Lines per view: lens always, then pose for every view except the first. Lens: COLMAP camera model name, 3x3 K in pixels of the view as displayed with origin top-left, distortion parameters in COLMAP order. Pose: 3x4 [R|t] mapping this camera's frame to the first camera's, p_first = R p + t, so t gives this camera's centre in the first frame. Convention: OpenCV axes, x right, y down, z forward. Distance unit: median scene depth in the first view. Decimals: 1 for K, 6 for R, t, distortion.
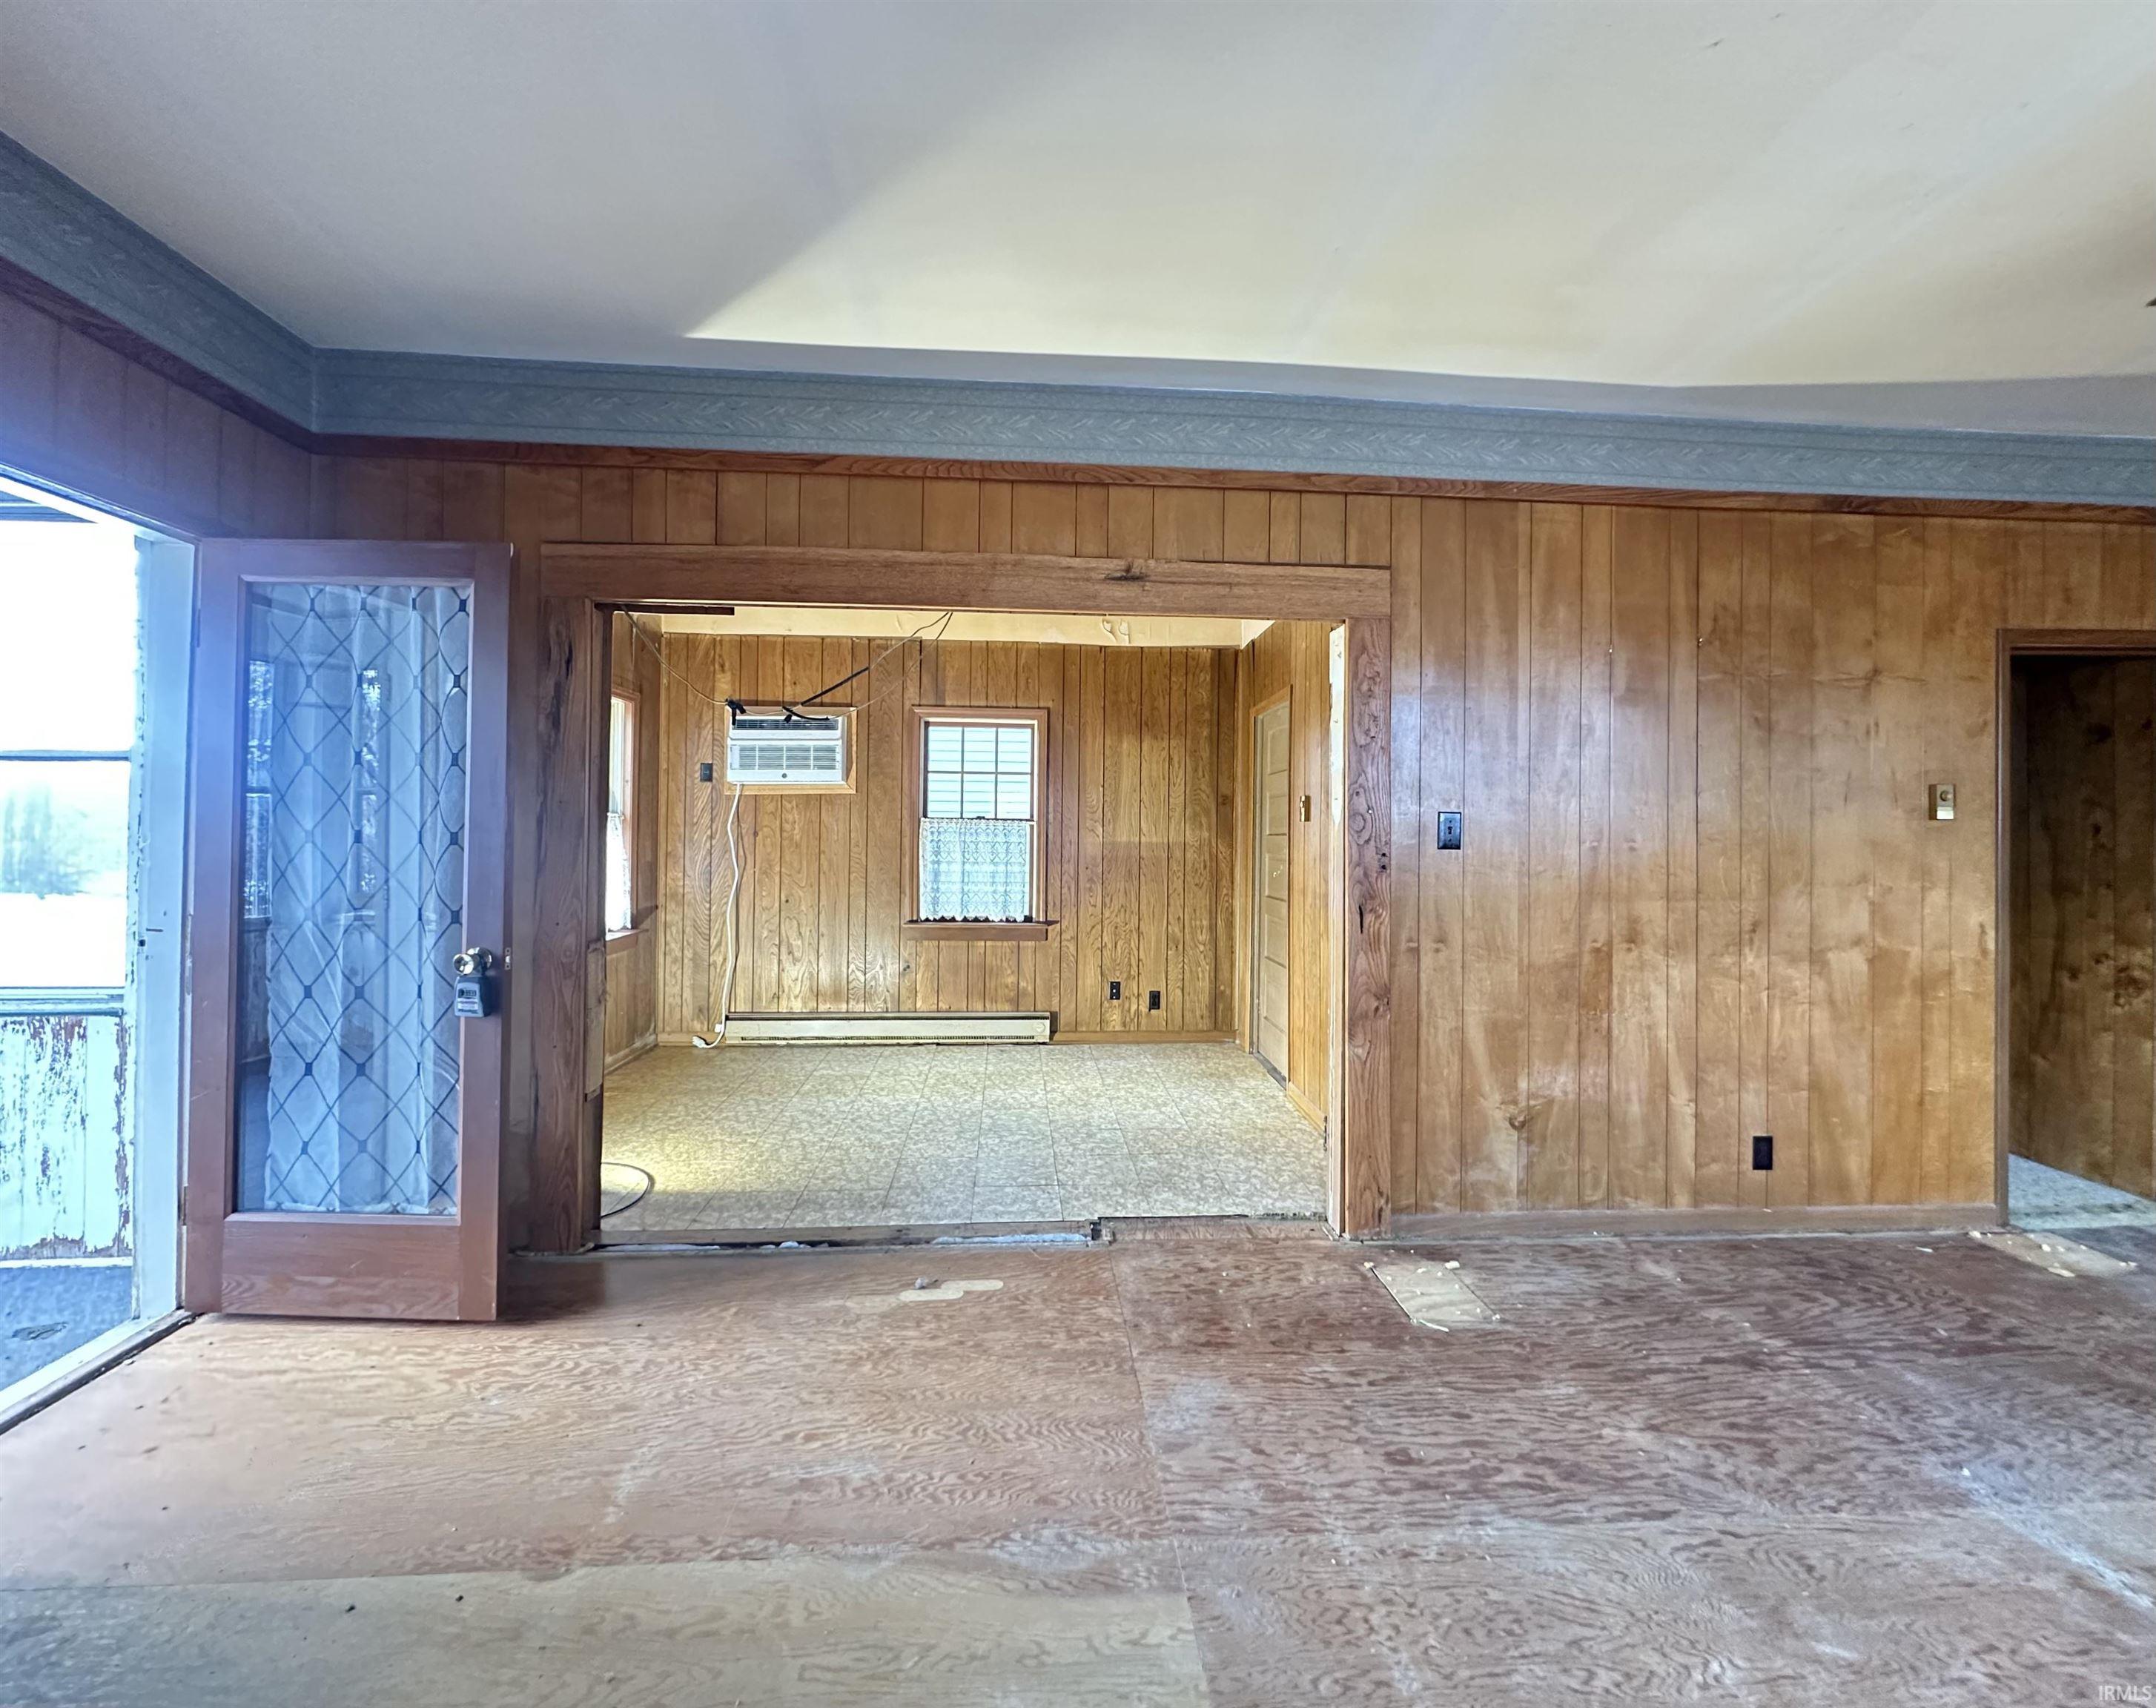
lens RADIAL K [[928.2, 0, 1097.2], [0, 928.2, 826.7], [0, 0, 1]] dist [-0.003631, 0.000770]
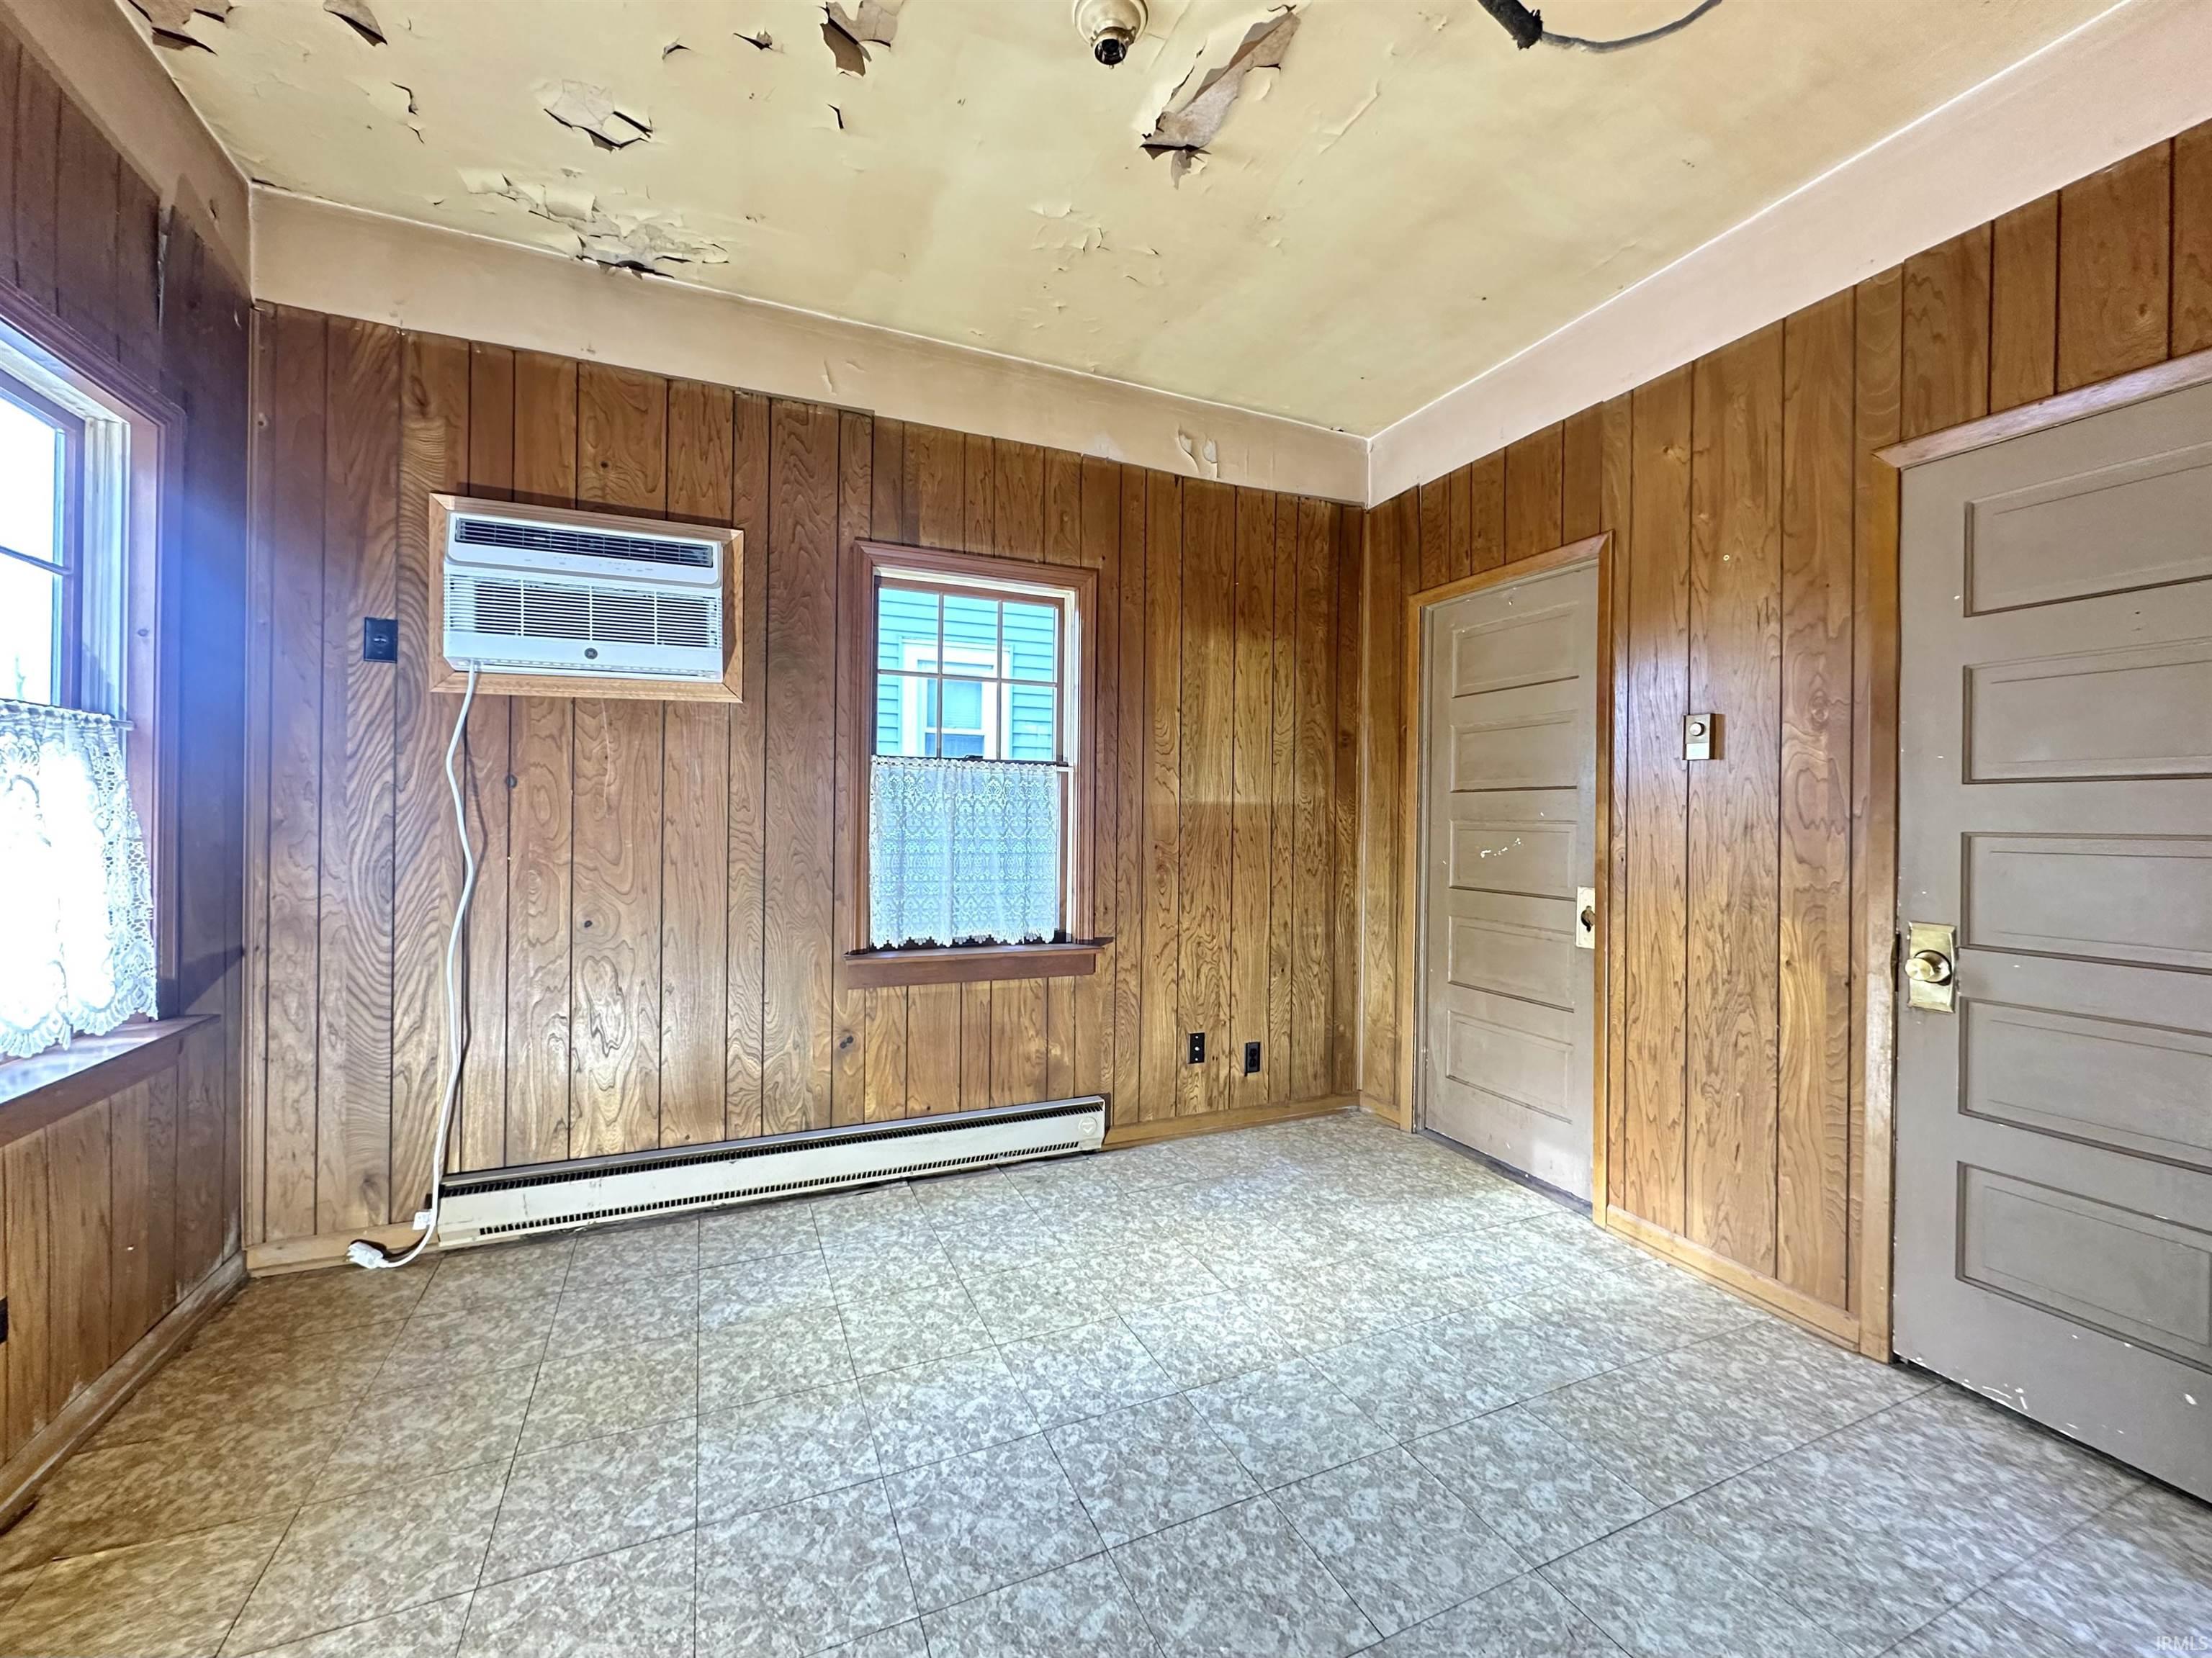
lens RADIAL K [[911.2, 0, 1122.5], [0, 911.2, 817.8], [0, 0, 1]] dist [-0.001791, 0.001271]
pose [[0.942397, -0.001528, 0.334492, -0.229641], [-0.003524, 0.999889, 0.014497, 0.017962], [-0.334477, -0.014840, 0.942287, 0.464519]]
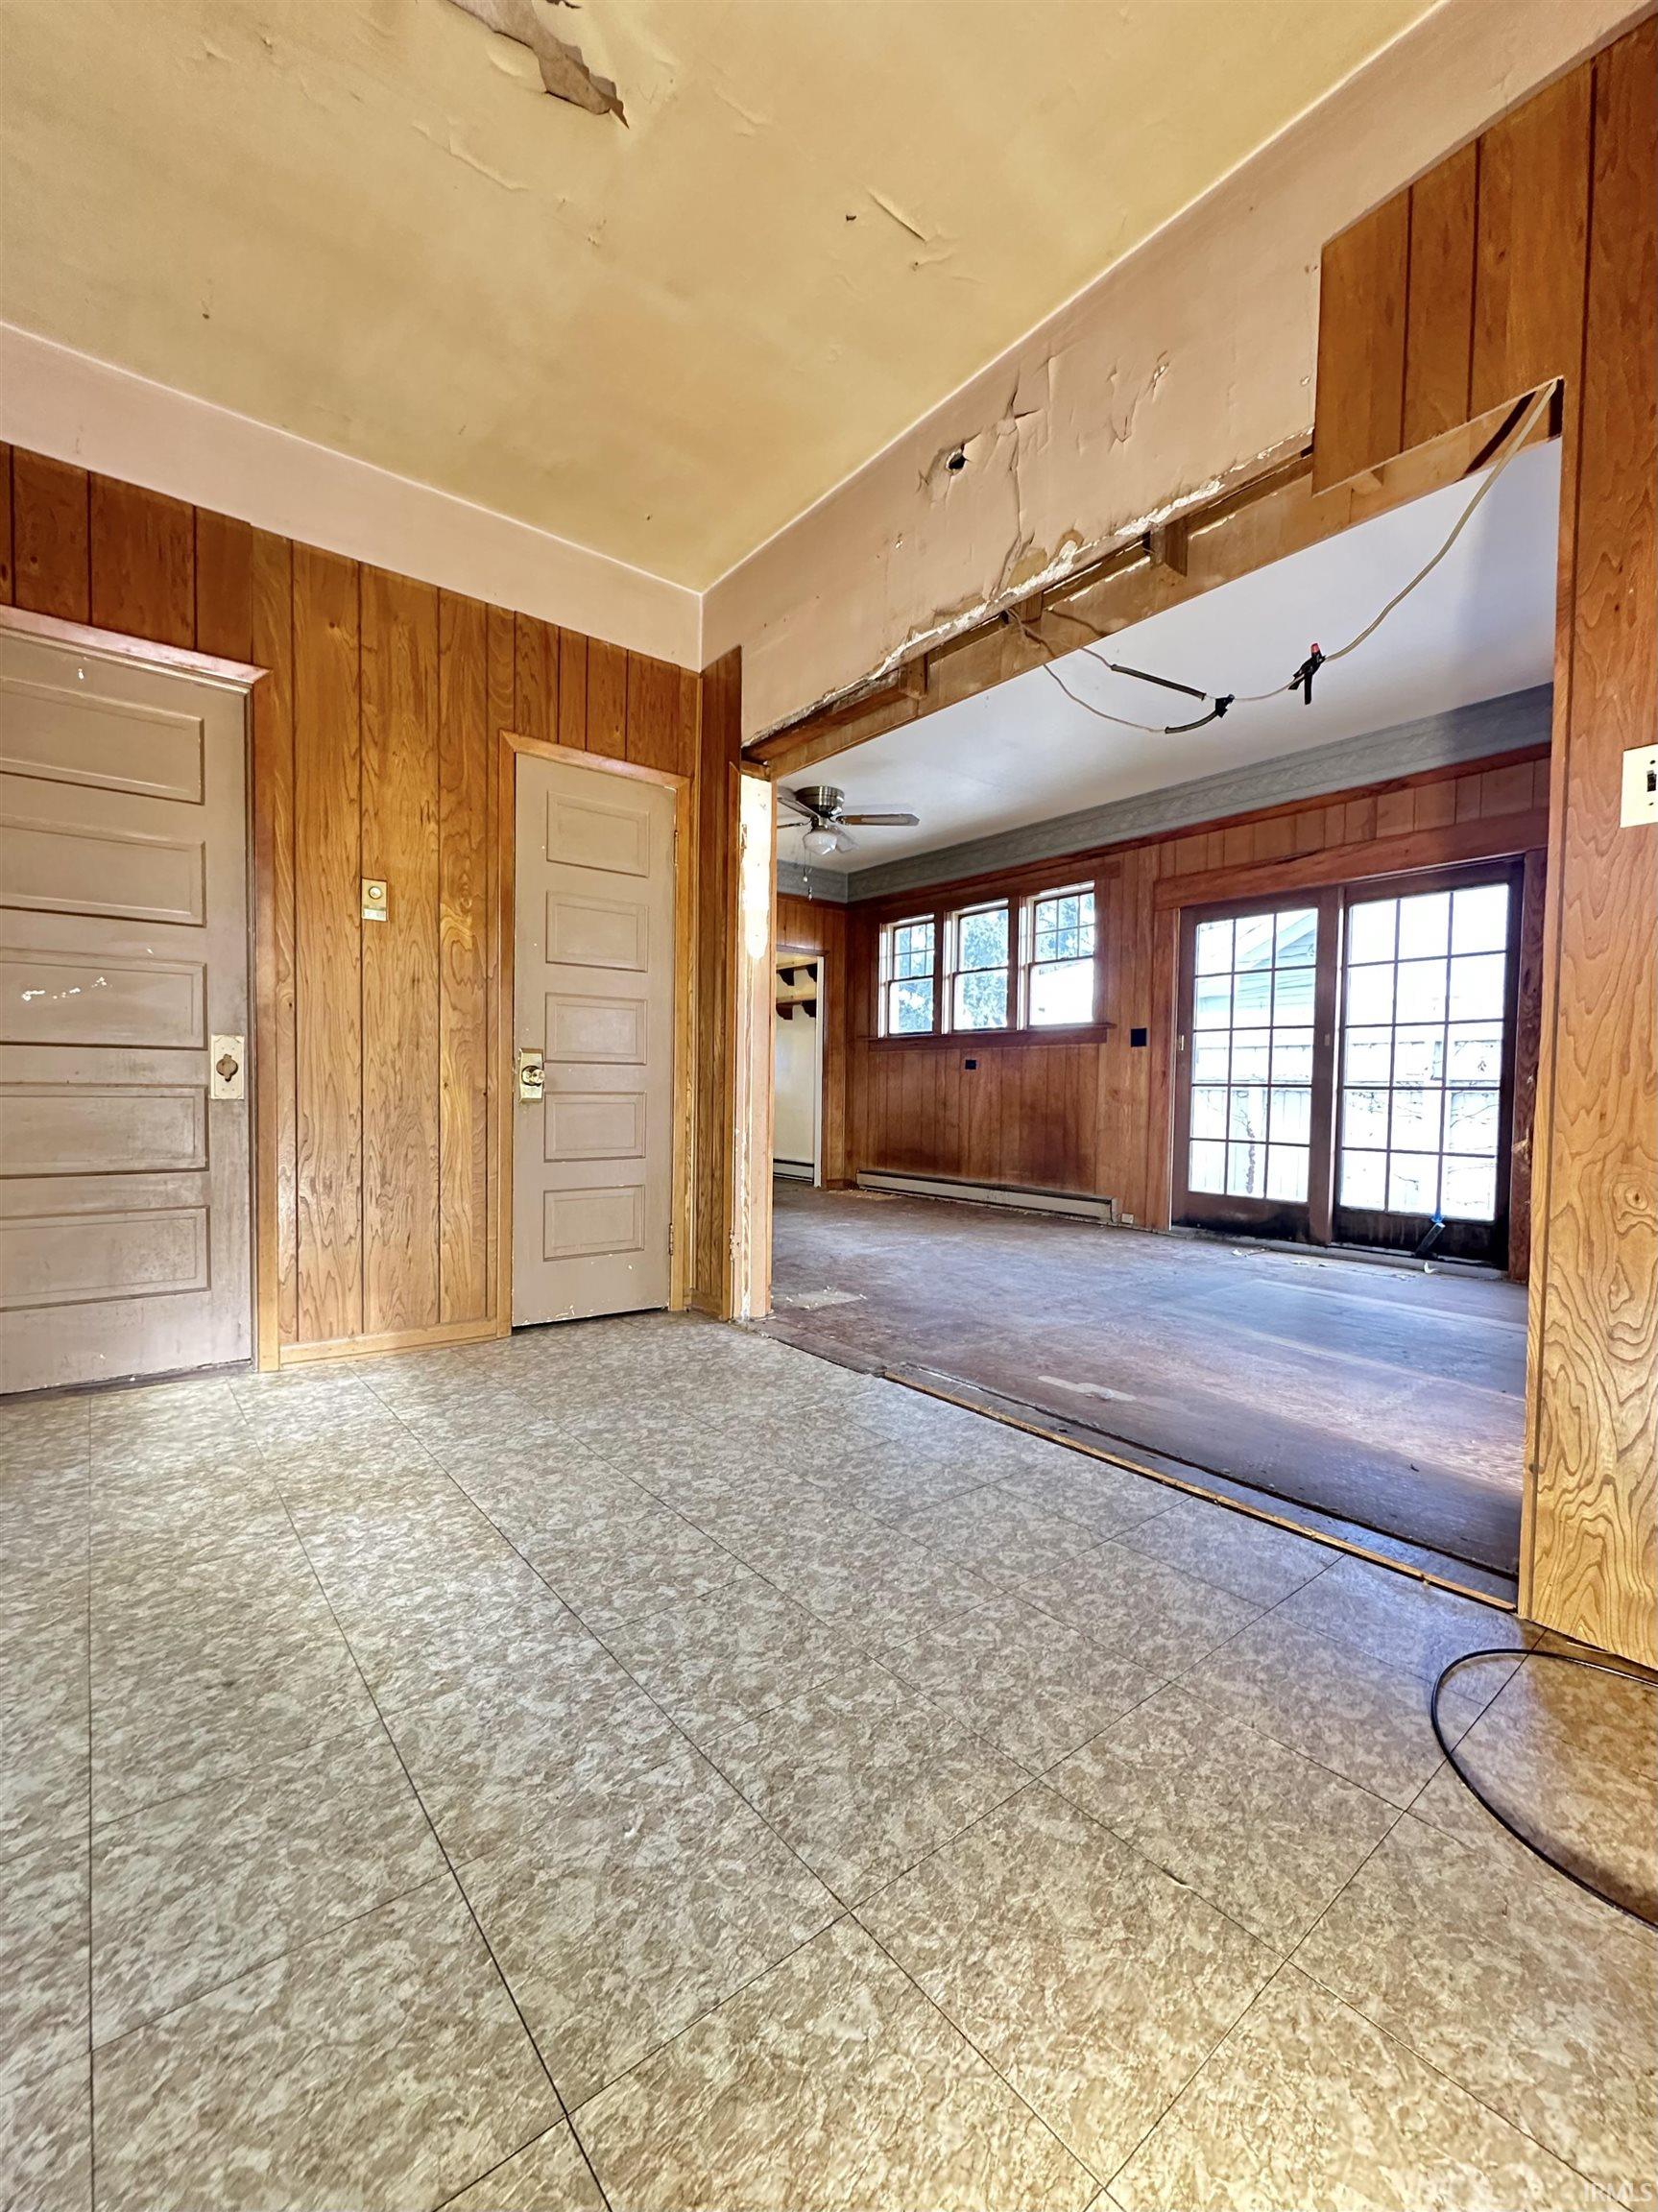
lens RADIAL K [[911.2, 0, 818.5], [0, 911.2, 1126.8], [0, 0, 1]] dist [-0.001791, 0.001271]
pose [[-0.553693, -0.053000, 0.831032, -0.388148], [-0.025563, 0.998584, 0.046654, 0.080279], [-0.832328, 0.004588, -0.554264, 0.856054]]
